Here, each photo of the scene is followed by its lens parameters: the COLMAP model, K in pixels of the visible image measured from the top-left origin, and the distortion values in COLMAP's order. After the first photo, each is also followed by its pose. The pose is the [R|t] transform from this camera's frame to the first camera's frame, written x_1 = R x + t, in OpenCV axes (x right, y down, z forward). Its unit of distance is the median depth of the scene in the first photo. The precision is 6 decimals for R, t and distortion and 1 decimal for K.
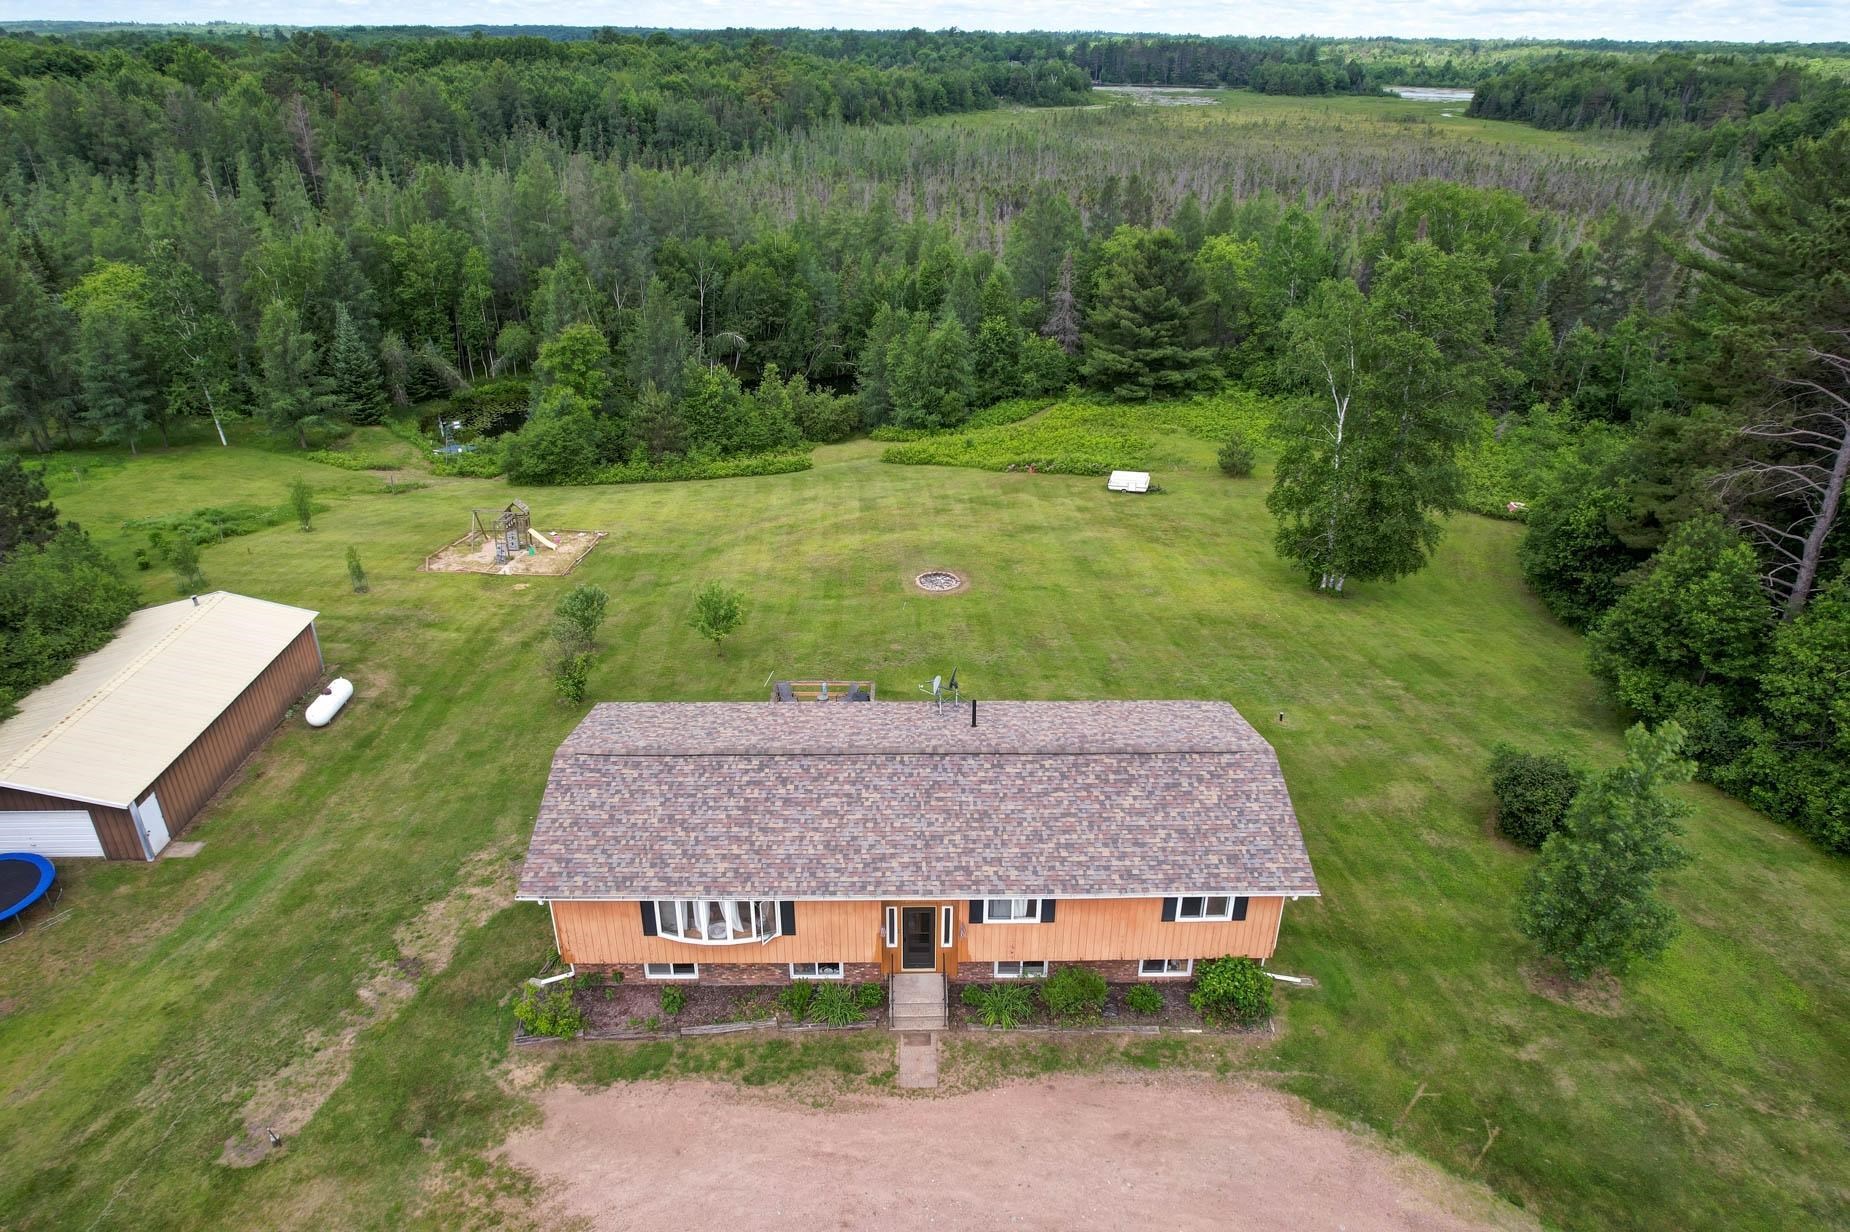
lens RADIAL K [[1193.5, 0, 928.5], [0, 1193.5, 623.5], [0, 0, 1]] dist [-0.080748, 0.073808]
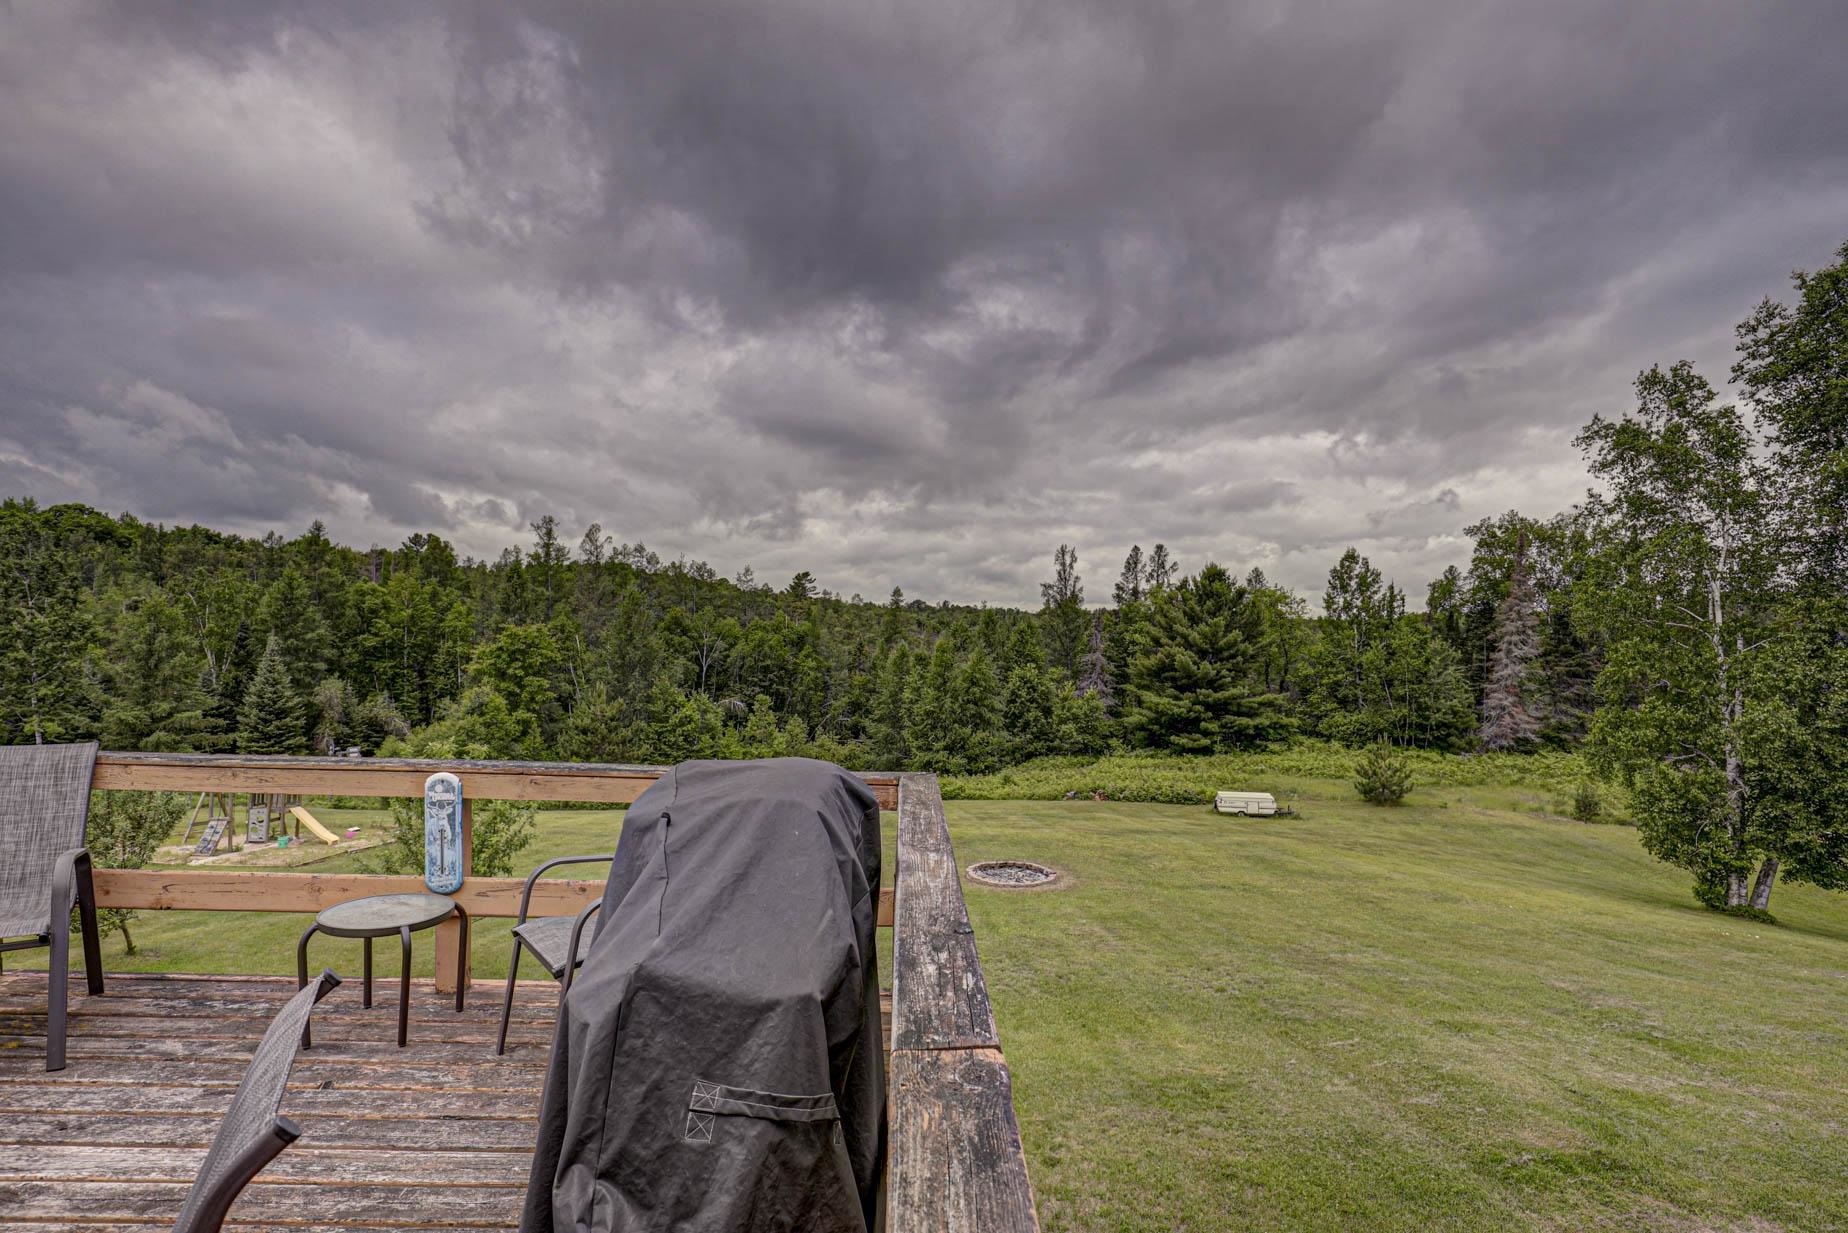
lens RADIAL K [[953.4, 0, 934.1], [0, 953.4, 653.5], [0, 0, 1]] dist [-0.001207, 0.000880]
pose [[0.999863, 0.013866, 0.009095, -0.019489], [-0.008864, 0.910429, -0.413571, 0.030659], [-0.014014, 0.413433, 0.910427, 0.382501]]
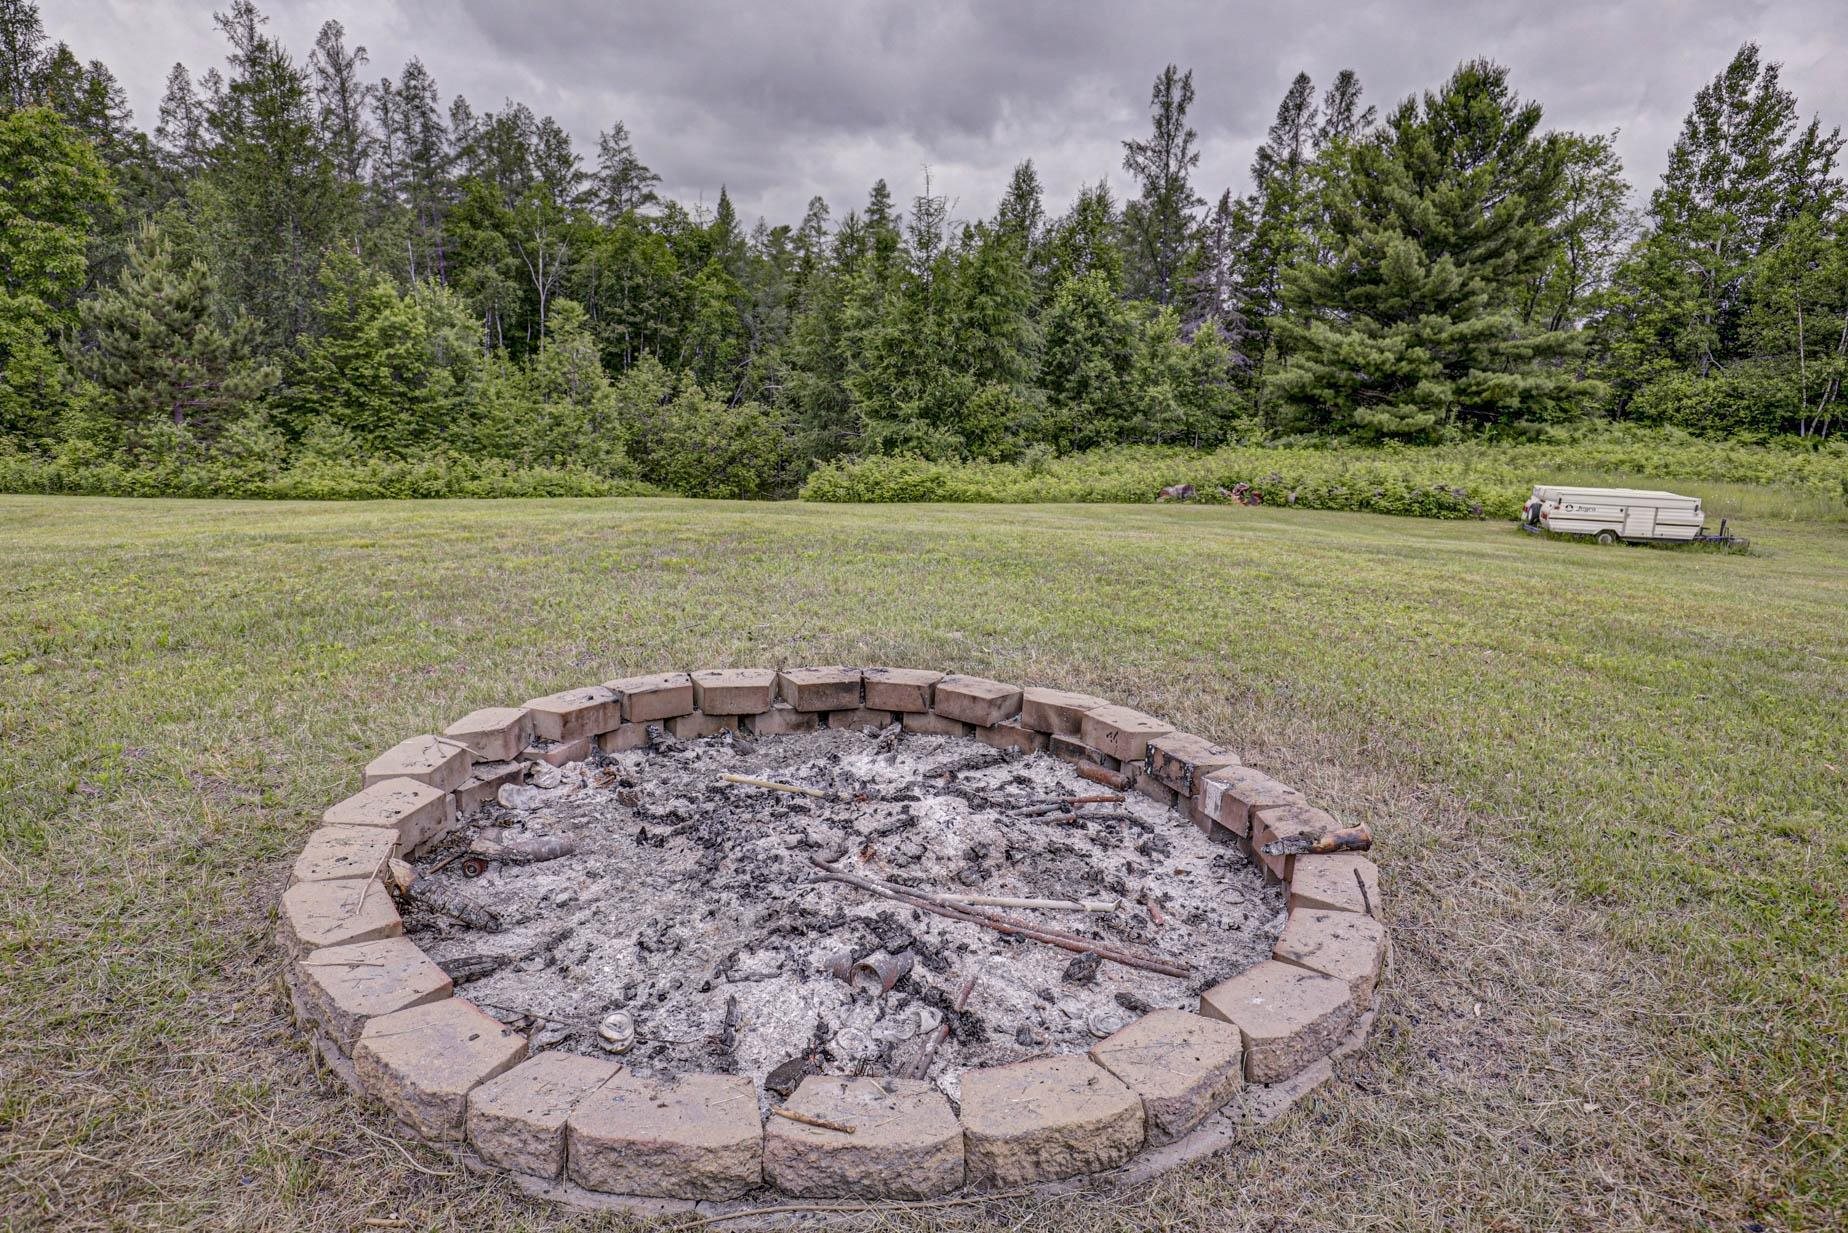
lens RADIAL K [[1171.8, 0, 935.5], [0, 1171.8, 672.8], [0, 0, 1]] dist [0.003335, 0.005704]
pose [[0.999113, 0.041319, -0.008152, 0.007365], [-0.042104, 0.984611, -0.169615, -0.021932], [0.001018, 0.169808, 0.985477, 0.618012]]
